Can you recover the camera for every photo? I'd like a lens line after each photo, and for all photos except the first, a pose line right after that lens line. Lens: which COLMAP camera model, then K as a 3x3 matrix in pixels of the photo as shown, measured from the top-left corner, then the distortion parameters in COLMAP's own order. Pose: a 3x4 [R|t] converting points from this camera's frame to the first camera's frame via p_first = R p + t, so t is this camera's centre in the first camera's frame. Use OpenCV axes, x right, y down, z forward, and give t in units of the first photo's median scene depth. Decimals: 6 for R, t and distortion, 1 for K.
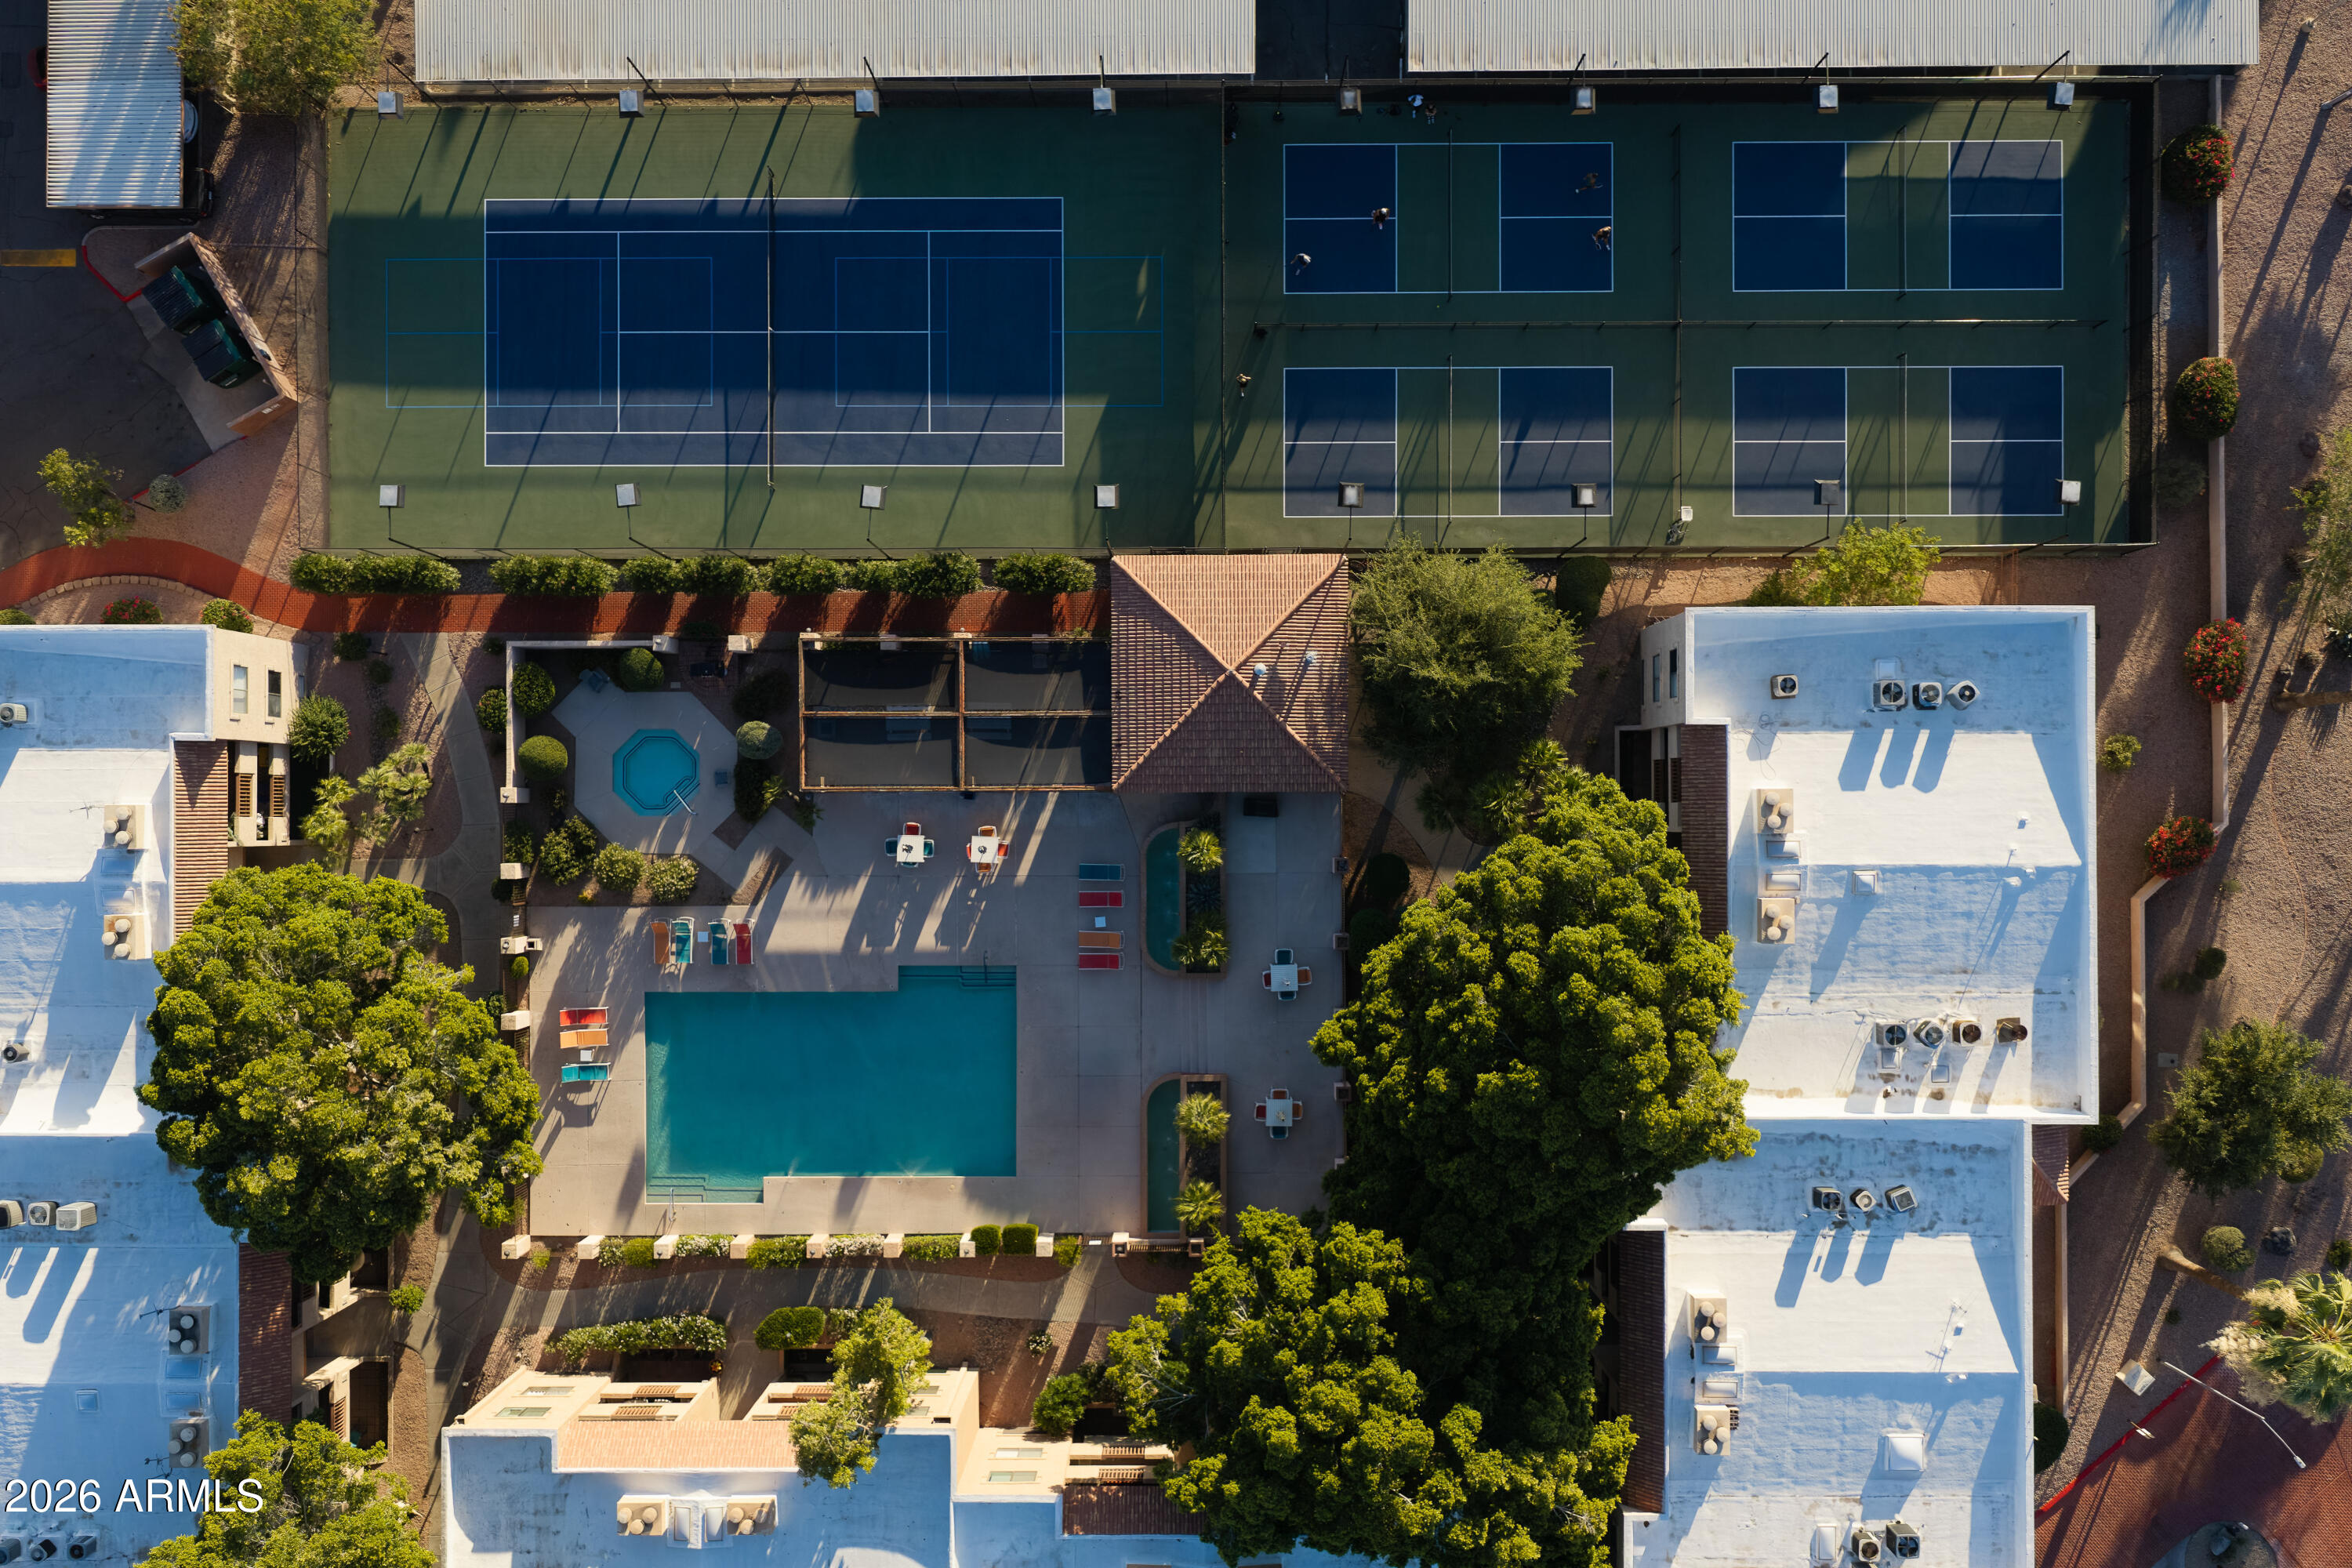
lens RADIAL K [[1855.6, 0, 1303.4], [0, 1855.6, 788.3], [0, 0, 1]] dist [0.001597, -0.009944]
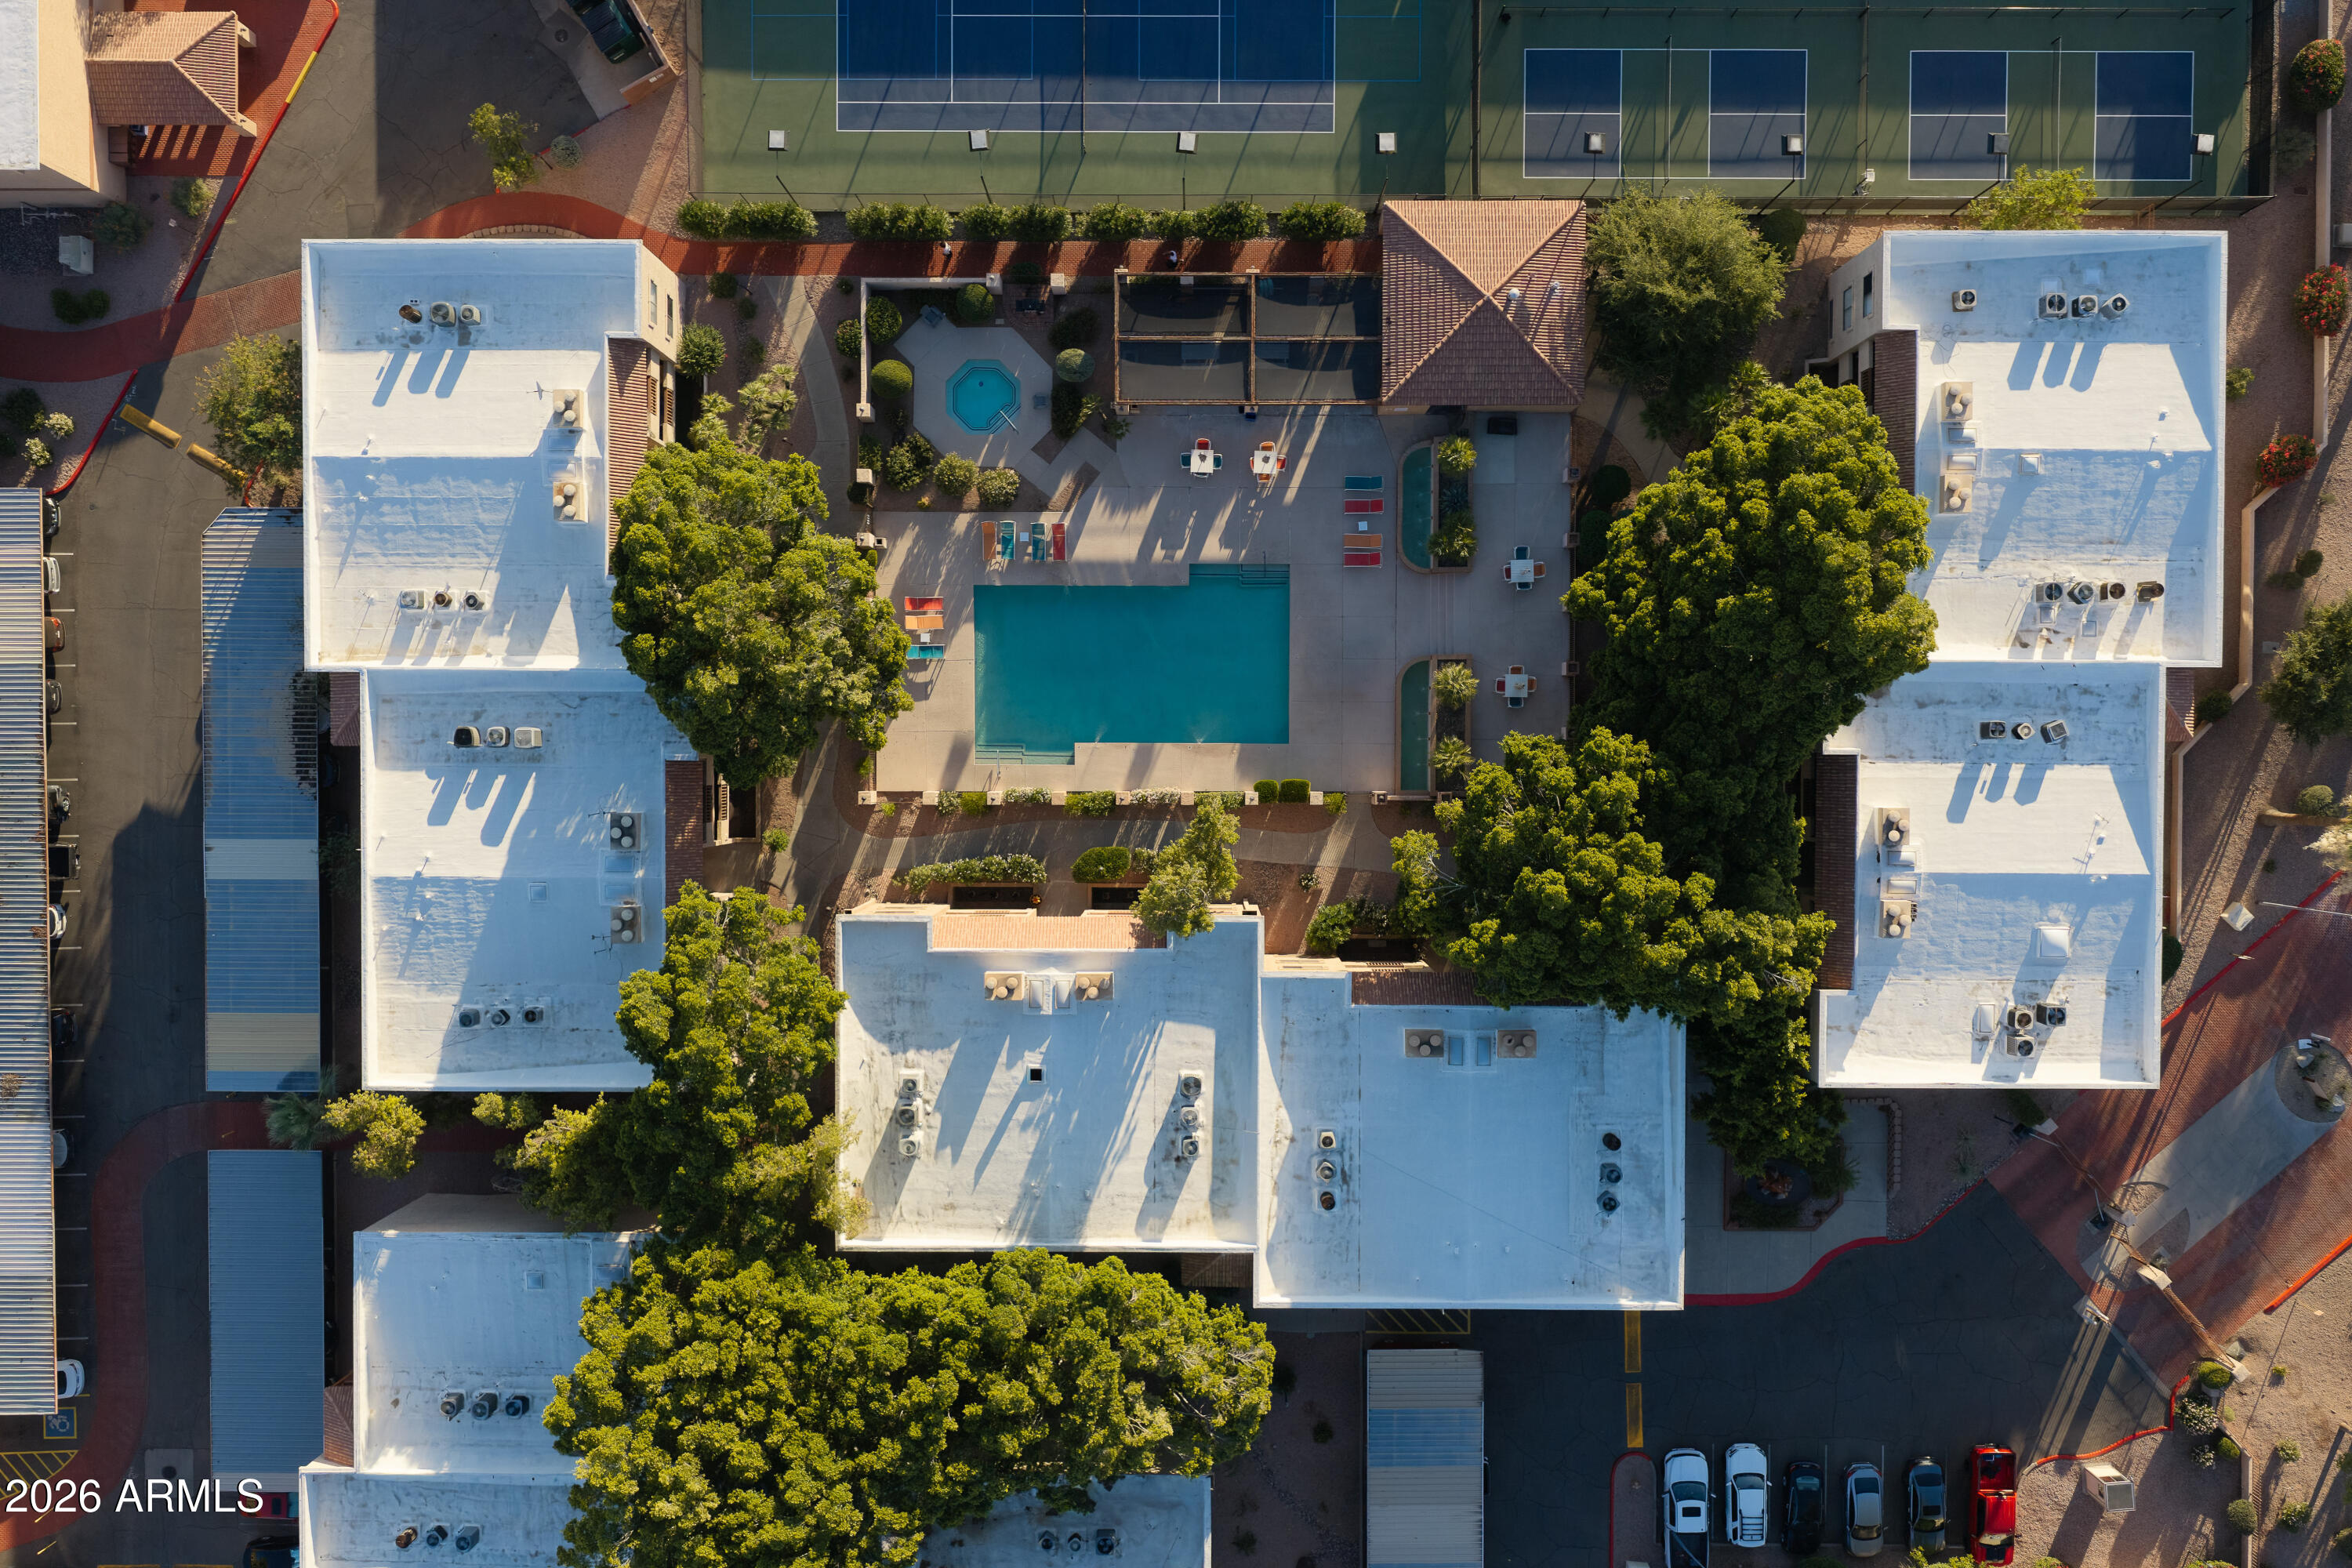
lens RADIAL K [[1922.5, 0, 1246.2], [0, 1922.5, 875.0], [0, 0, 1]] dist [0.004905, -0.030356]
pose [[0.999971, 0.006962, -0.003146, -0.180484], [-0.006845, 0.999338, 0.035734, 0.253309], [0.003392, -0.035711, 0.999356, -0.226137]]
